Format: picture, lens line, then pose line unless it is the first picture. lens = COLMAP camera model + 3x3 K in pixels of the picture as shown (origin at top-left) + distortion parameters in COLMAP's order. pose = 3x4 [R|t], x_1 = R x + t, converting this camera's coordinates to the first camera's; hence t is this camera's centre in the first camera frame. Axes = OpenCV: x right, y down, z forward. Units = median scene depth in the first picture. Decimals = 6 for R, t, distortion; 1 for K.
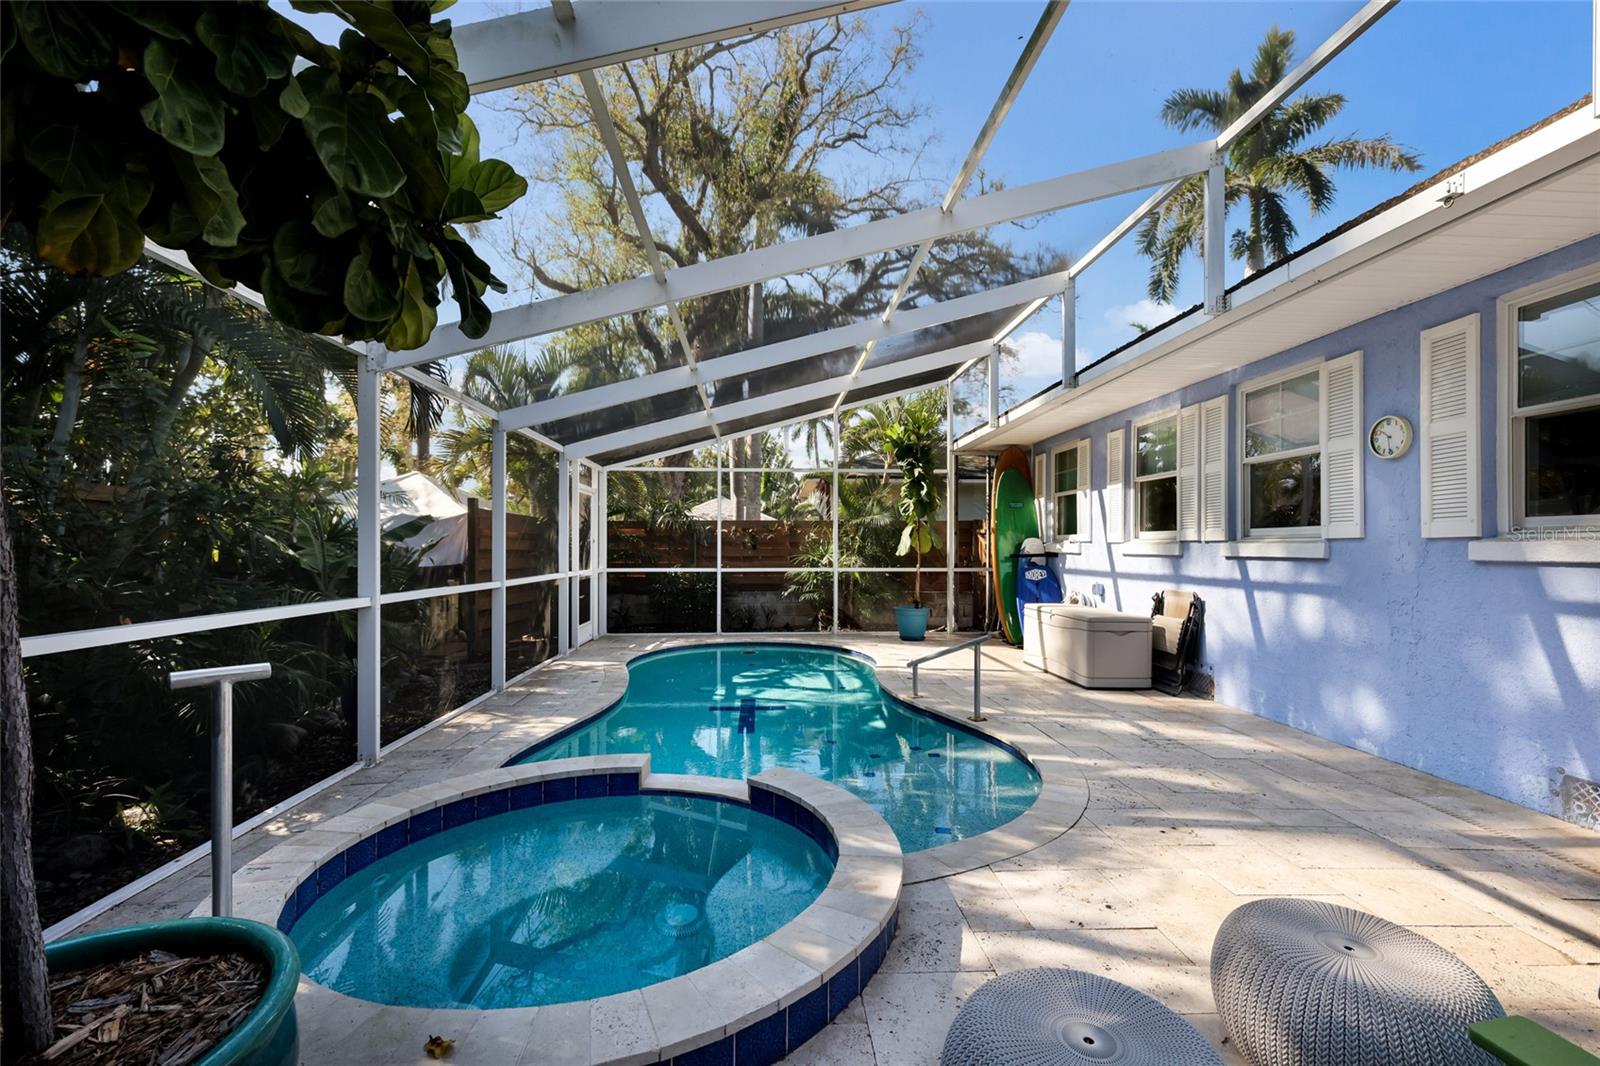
lens RADIAL K [[714.9, 0, 805.6], [0, 714.9, 554.1], [0, 0, 1]] dist [0.011178, 0.000666]
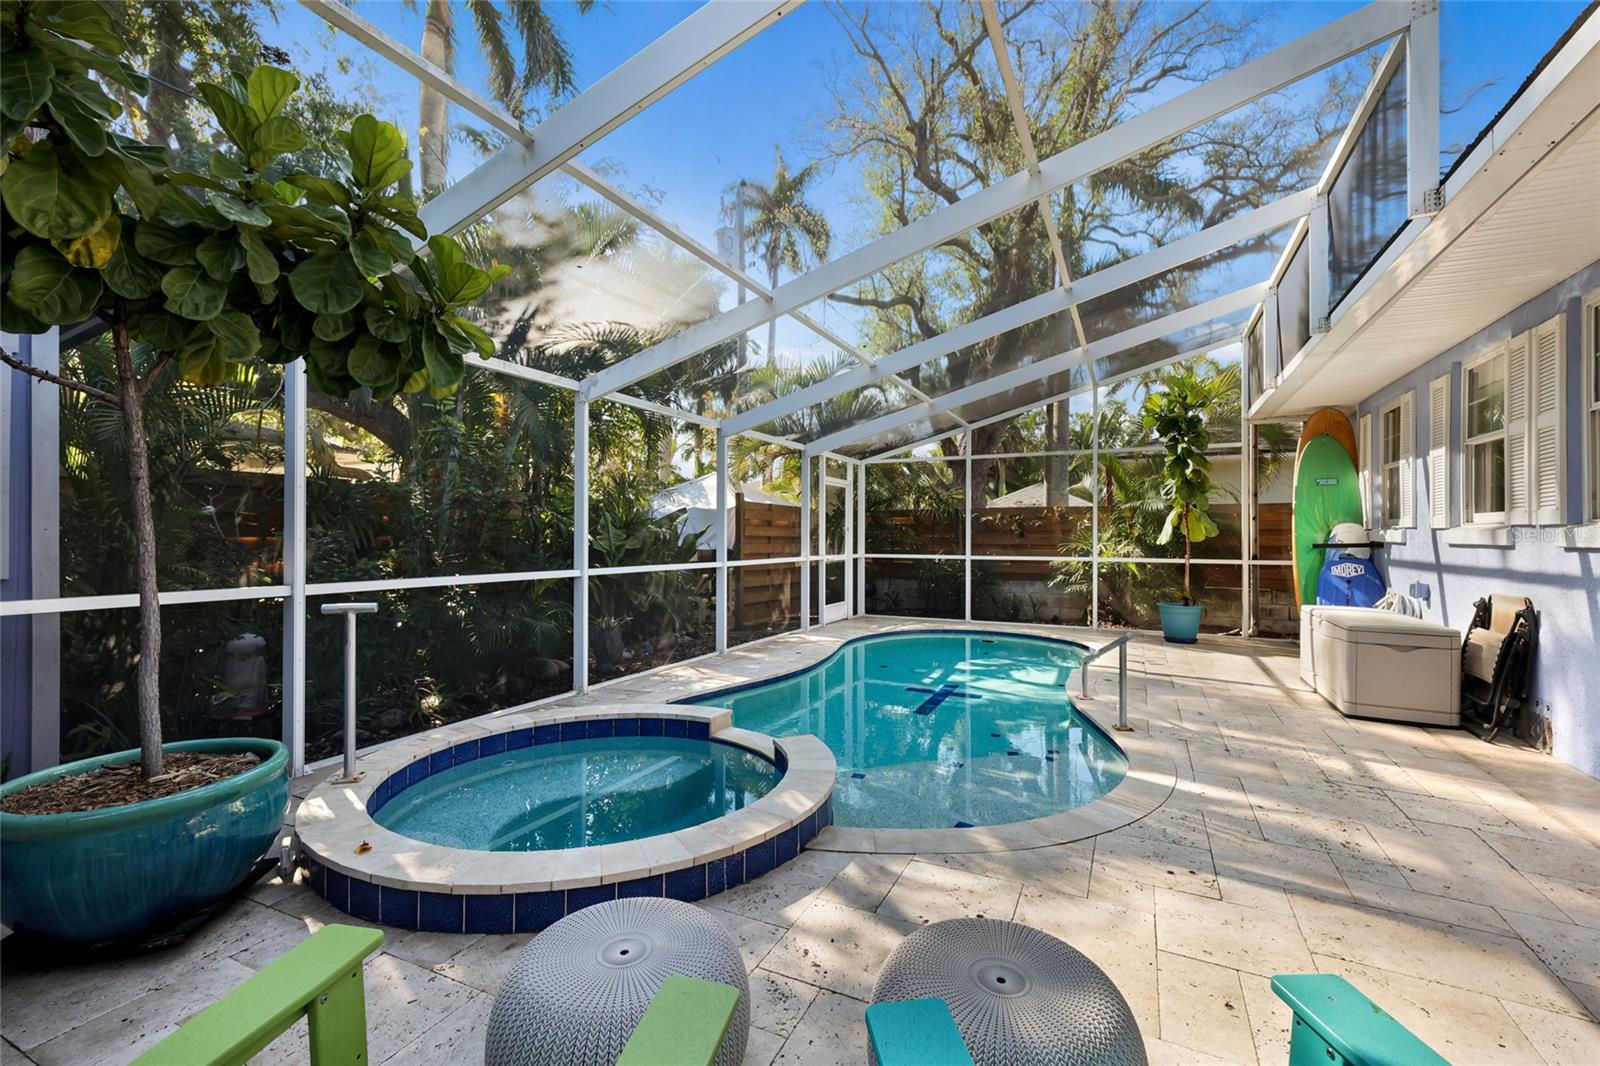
lens RADIAL K [[710.9, 0, 802.4], [0, 710.9, 541.5], [0, 0, 1]] dist [0.005156, 0.000751]
pose [[0.865708, 0.005886, -0.500515, 0.202607], [-0.007018, 0.999975, -0.000380, 0.002178], [0.500501, 0.003841, 0.865728, 0.025593]]
